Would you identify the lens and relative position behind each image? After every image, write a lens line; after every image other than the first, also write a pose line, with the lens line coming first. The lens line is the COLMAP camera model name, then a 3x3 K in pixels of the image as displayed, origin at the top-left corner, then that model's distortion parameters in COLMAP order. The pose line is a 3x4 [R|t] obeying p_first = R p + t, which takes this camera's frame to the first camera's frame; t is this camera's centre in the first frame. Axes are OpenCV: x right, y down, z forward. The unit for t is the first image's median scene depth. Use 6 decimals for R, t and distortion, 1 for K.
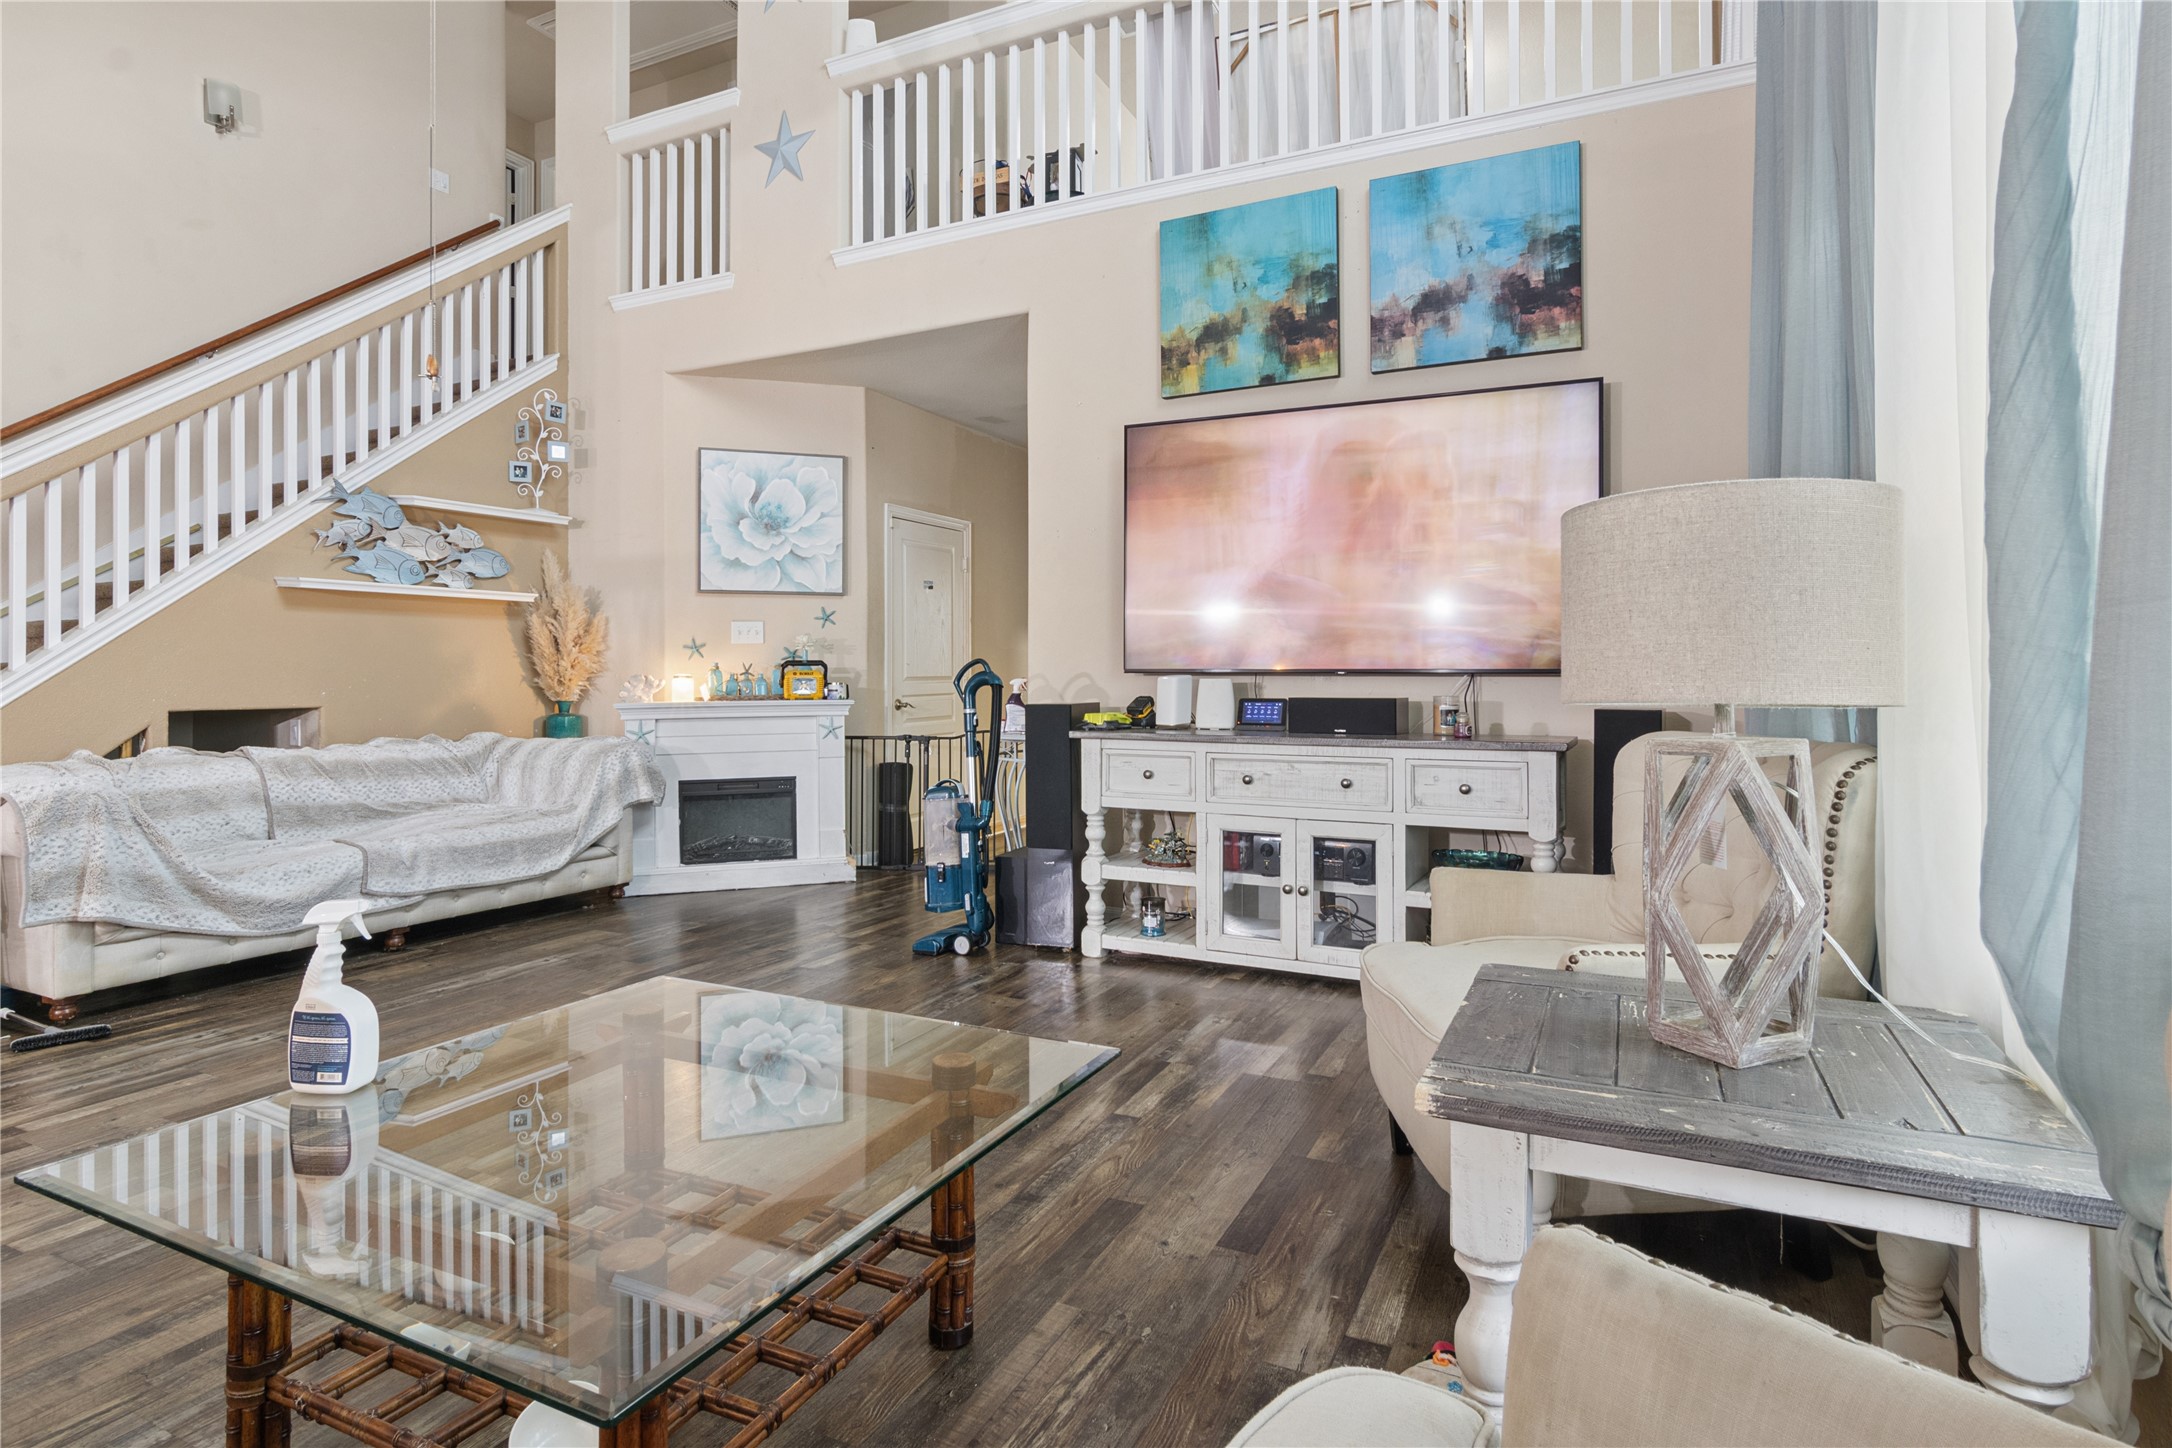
lens RADIAL K [[1127.4, 0, 1084.3], [0, 1127.4, 664.8], [0, 0, 1]] dist [-0.001360, -0.000205]
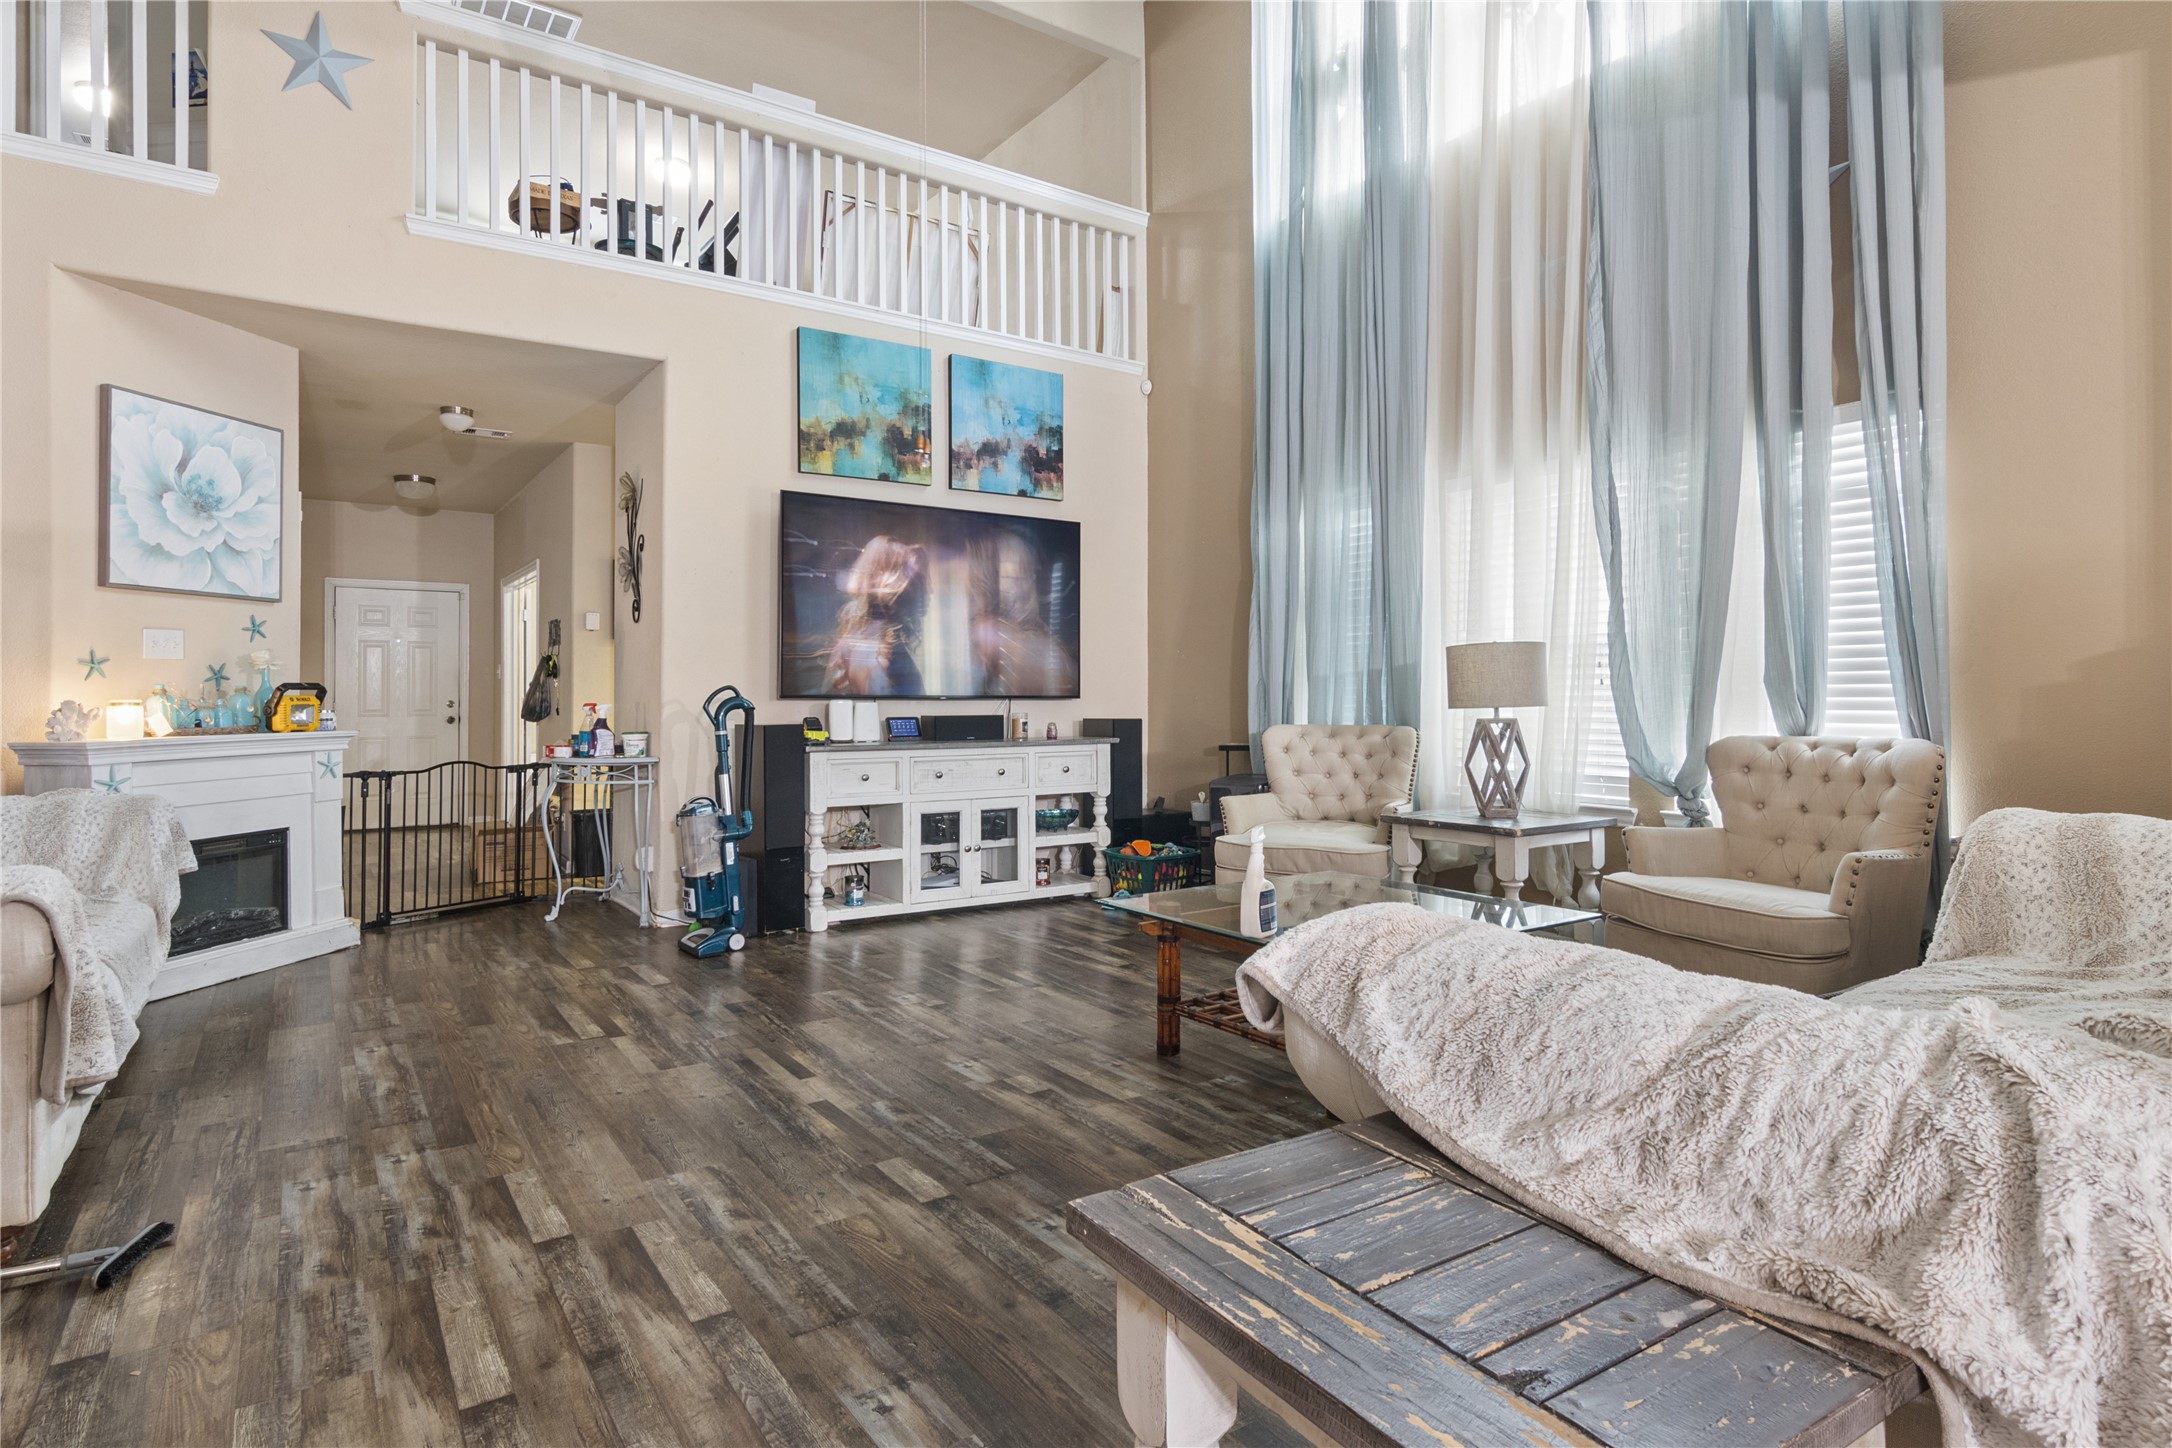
lens RADIAL K [[1137.3, 0, 1083.4], [0, 1137.3, 679.7], [0, 0, 1]] dist [-0.000493, 0.000142]
pose [[0.492721, 0.014503, 0.870067, -0.851965], [-0.005105, 0.999892, -0.013776, 0.002481], [-0.870172, 0.002346, 0.492742, 0.134830]]
